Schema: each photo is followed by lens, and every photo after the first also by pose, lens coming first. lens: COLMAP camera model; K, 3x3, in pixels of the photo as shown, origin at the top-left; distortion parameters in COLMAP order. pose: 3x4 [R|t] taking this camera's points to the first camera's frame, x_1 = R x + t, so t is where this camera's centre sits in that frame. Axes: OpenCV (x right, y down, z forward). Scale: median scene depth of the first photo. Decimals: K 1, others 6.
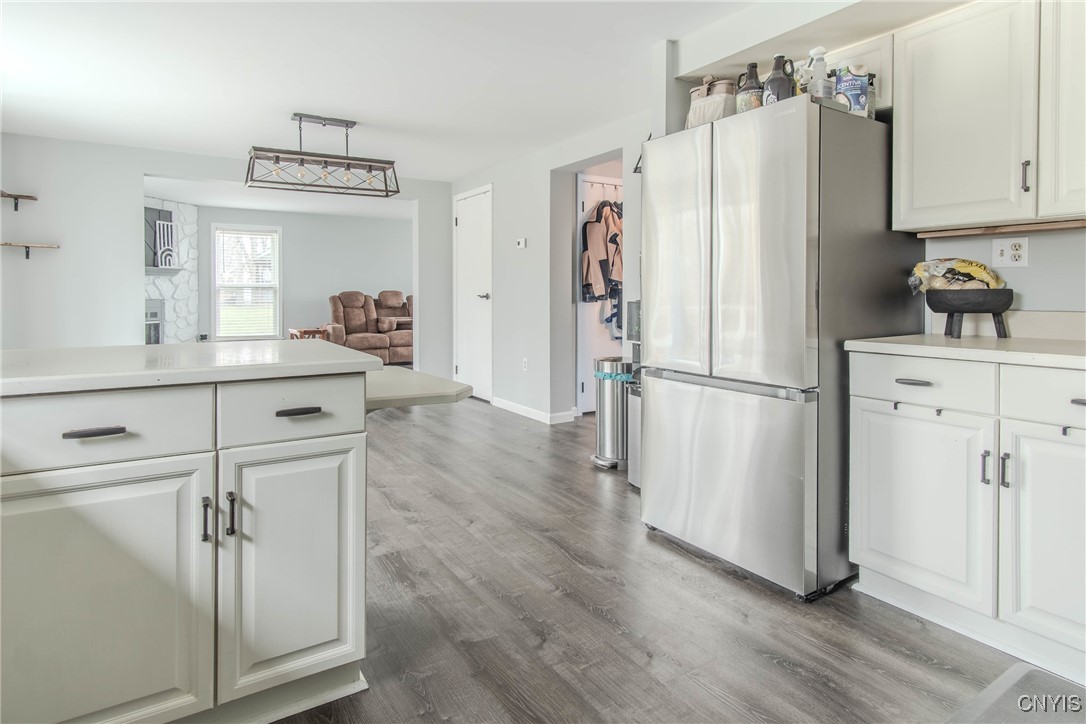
lens RADIAL K [[583.1, 0, 538.4], [0, 583.1, 359.5], [0, 0, 1]] dist [0.024546, 0.000638]
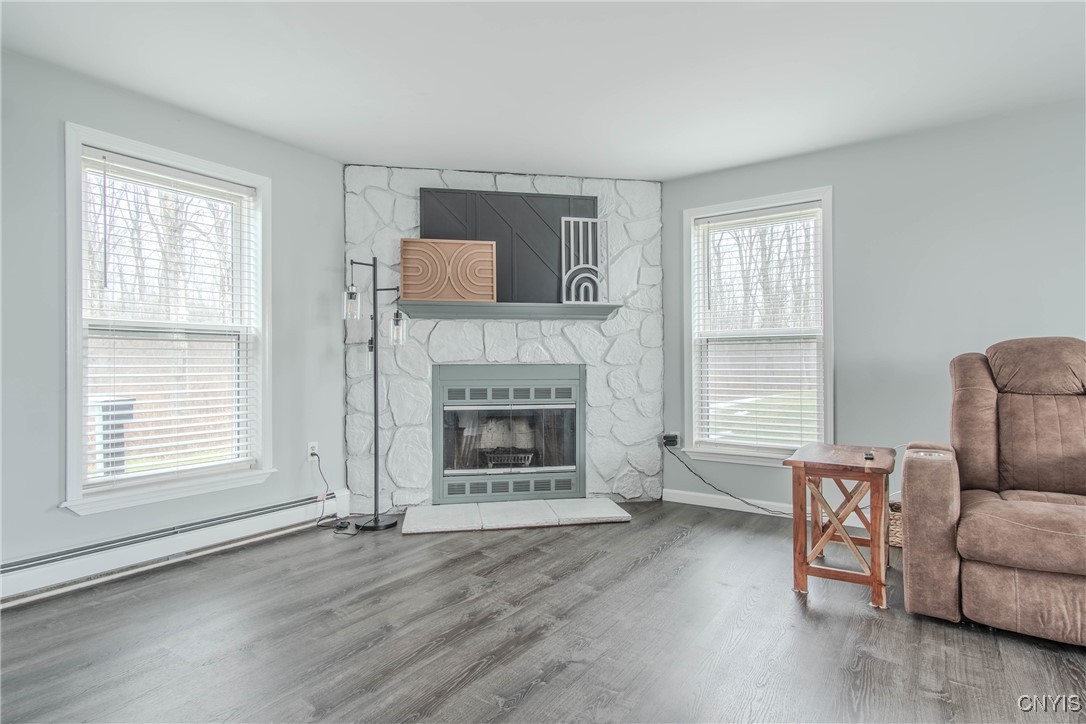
lens RADIAL K [[583.1, 0, 542.5], [0, 583.1, 357.0], [0, 0, 1]] dist [0.024546, 0.000638]
pose [[0.367165, -0.013606, -0.930056, -0.157491], [-0.102706, 0.993186, -0.055076, -0.075574], [0.924468, 0.115744, 0.363266, 0.769958]]
